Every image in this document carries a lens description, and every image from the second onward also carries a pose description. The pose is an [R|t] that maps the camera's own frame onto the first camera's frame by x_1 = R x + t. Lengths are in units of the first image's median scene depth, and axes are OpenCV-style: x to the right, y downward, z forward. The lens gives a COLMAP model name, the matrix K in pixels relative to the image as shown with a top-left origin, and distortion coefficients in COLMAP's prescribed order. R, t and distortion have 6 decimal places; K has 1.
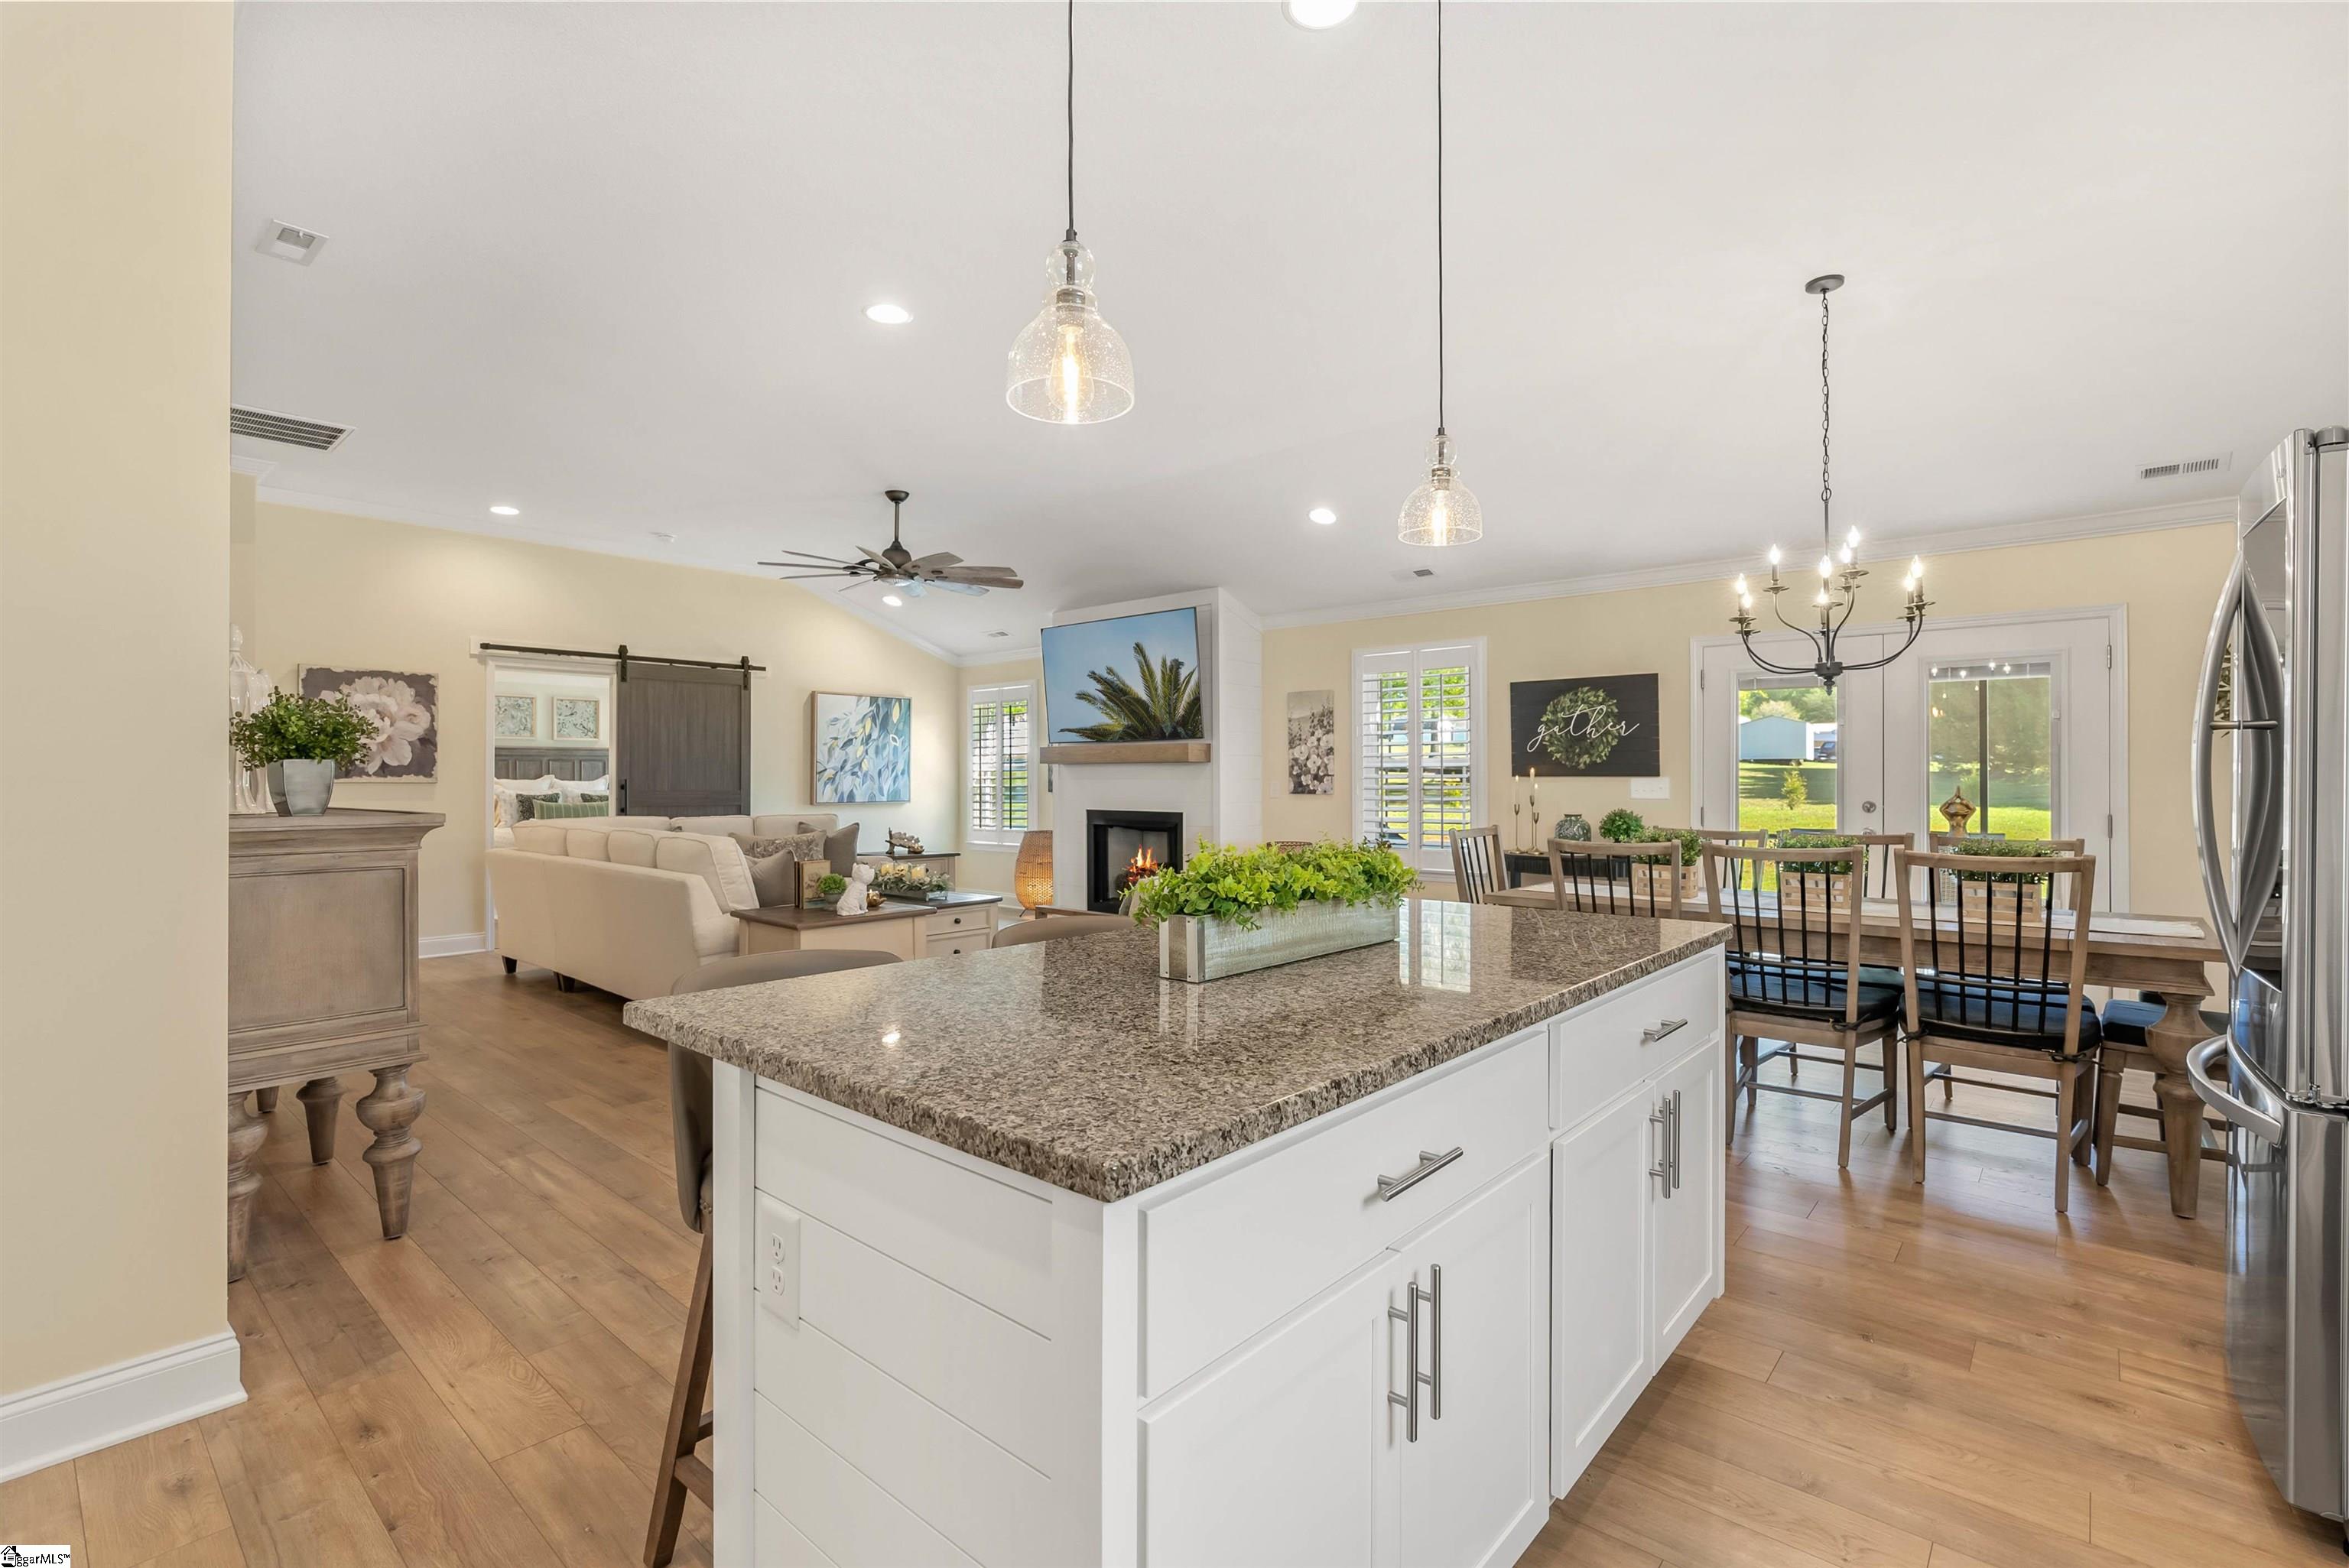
lens RADIAL K [[1055.9, 0, 1183.7], [0, 1055.9, 772.0], [0, 0, 1]] dist [-0.010885, 0.004958]
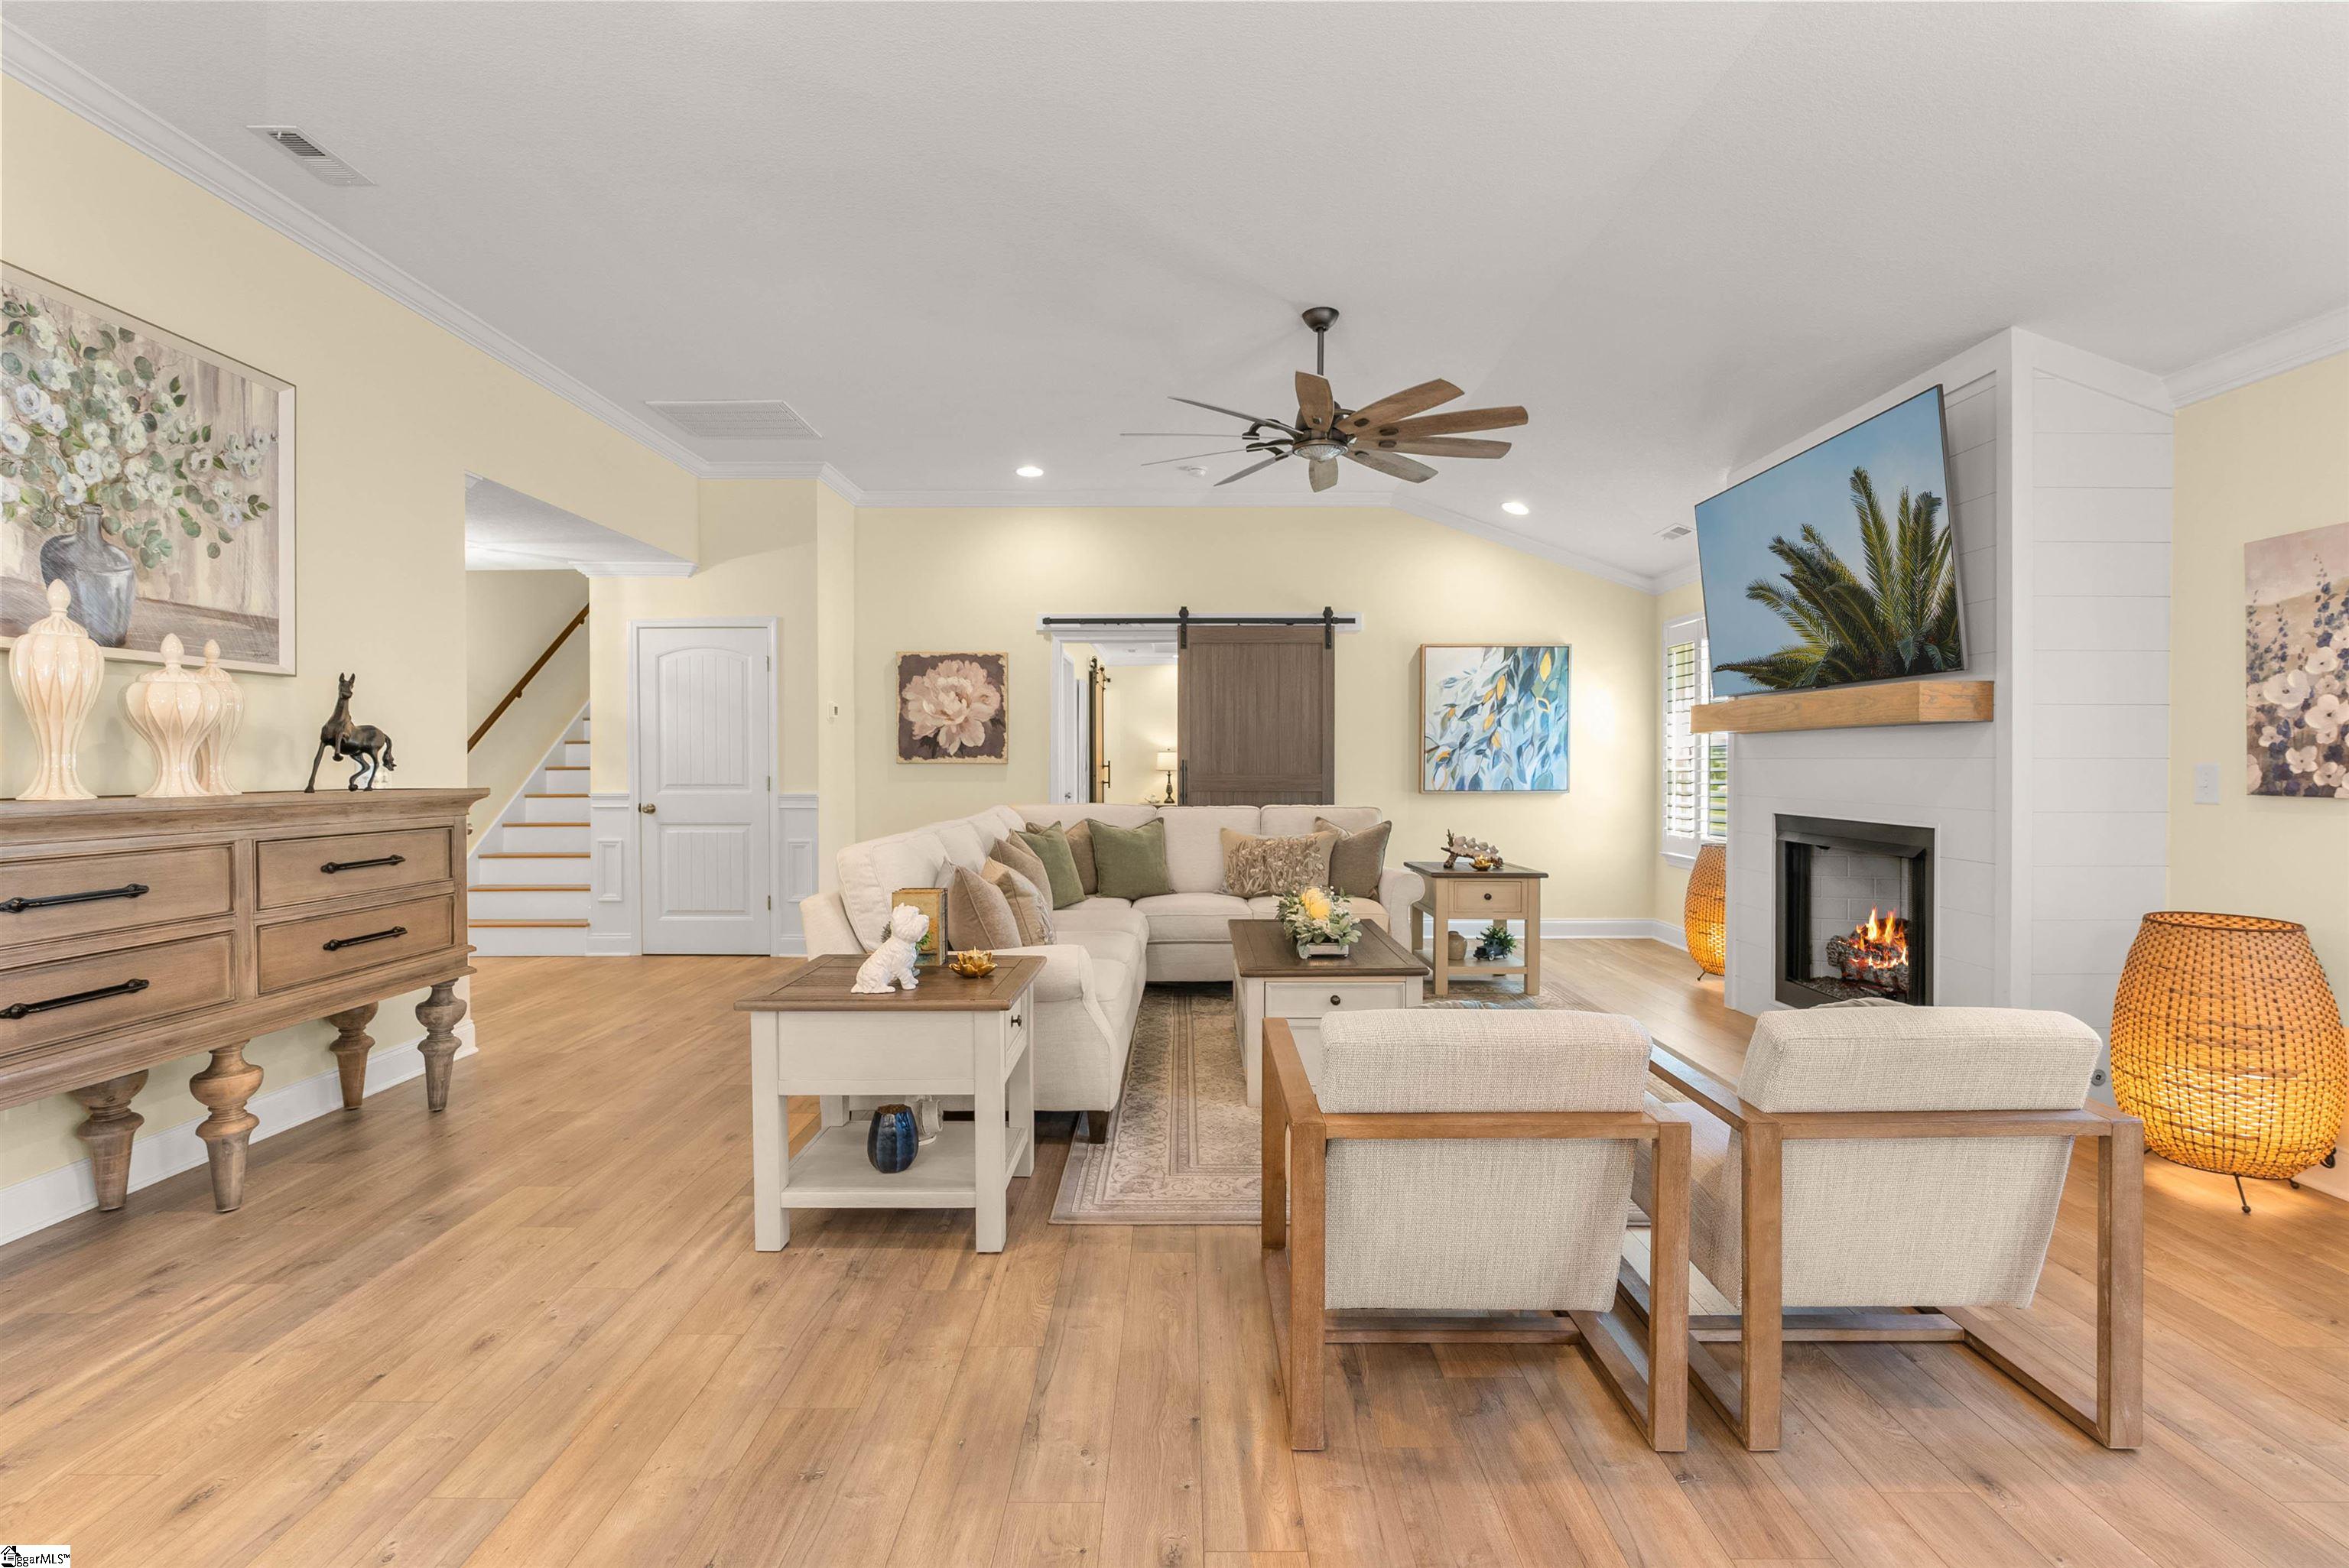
lens RADIAL K [[1055.9, 0, 1183.7], [0, 1055.9, 772.0], [0, 0, 1]] dist [-0.010885, 0.004958]
pose [[0.658702, 0.008162, -0.752360, 0.130624], [0.005665, 0.999859, 0.015806, 0.003133], [0.752383, -0.014674, 0.658562, 0.419774]]
